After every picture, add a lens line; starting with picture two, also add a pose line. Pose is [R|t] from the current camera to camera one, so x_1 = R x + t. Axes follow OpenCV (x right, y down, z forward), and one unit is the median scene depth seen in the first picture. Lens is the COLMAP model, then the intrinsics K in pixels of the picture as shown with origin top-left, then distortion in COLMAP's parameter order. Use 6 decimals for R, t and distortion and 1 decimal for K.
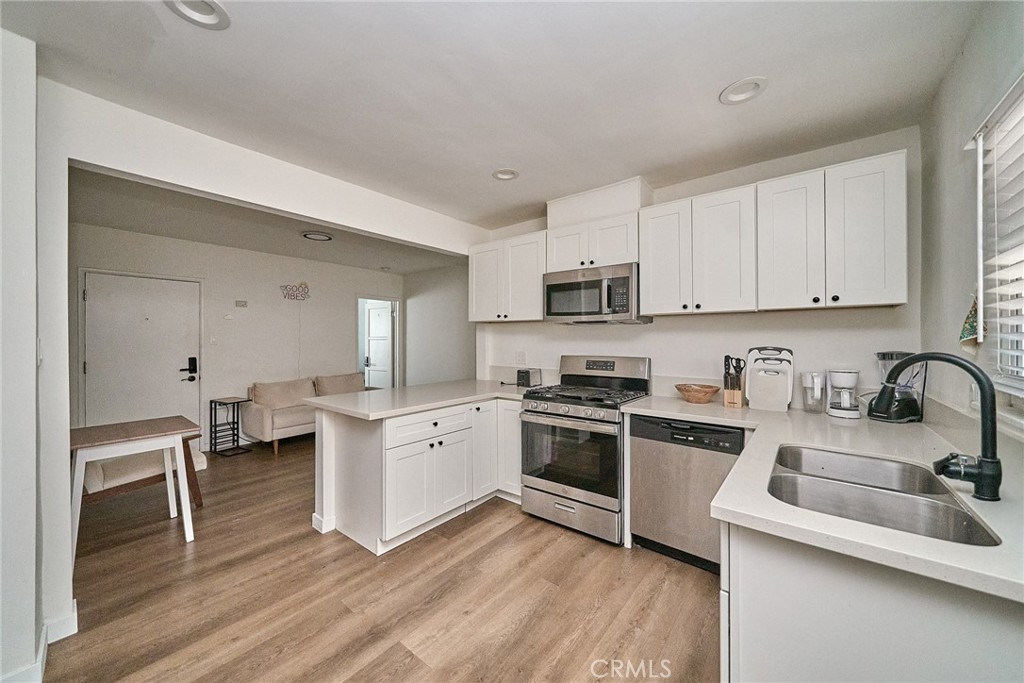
lens RADIAL K [[388.7, 0, 491.9], [0, 388.7, 333.8], [0, 0, 1]] dist [-0.000761, -0.000129]
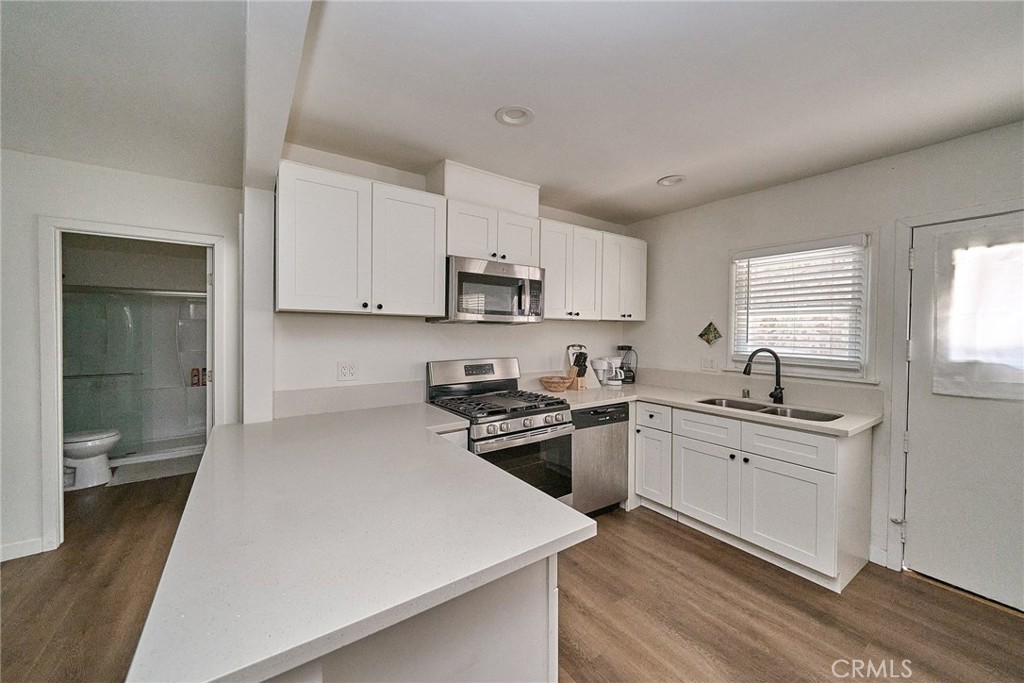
lens RADIAL K [[365.6, 0, 512.0], [0, 365.6, 341.5], [0, 0, 1]] dist [-0.000114, 0.000009]
pose [[0.260288, -0.015326, 0.965409, -0.674218], [-0.011619, 0.999752, 0.019004, -0.003019], [-0.965461, -0.016163, 0.260045, 0.904140]]
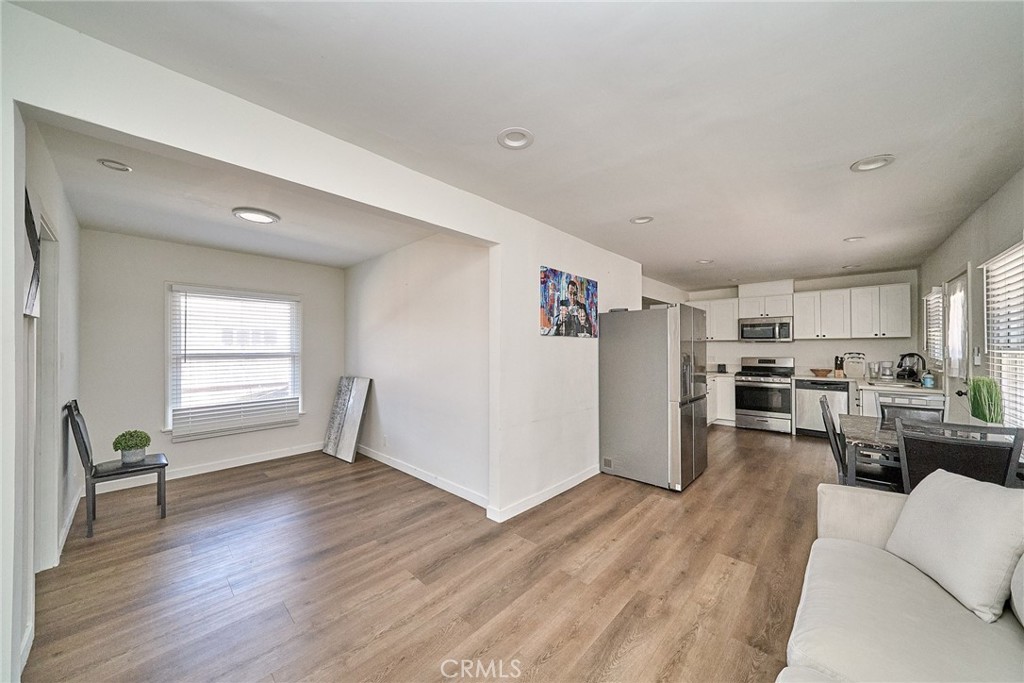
lens RADIAL K [[365.6, 0, 512.0], [0, 365.6, 341.5], [0, 0, 1]] dist [-0.000114, 0.000009]
pose [[0.998822, 0.001957, -0.048489, -1.315282], [-0.002392, 0.999958, -0.008903, -0.010170], [0.048470, 0.009009, 0.998784, -1.390839]]
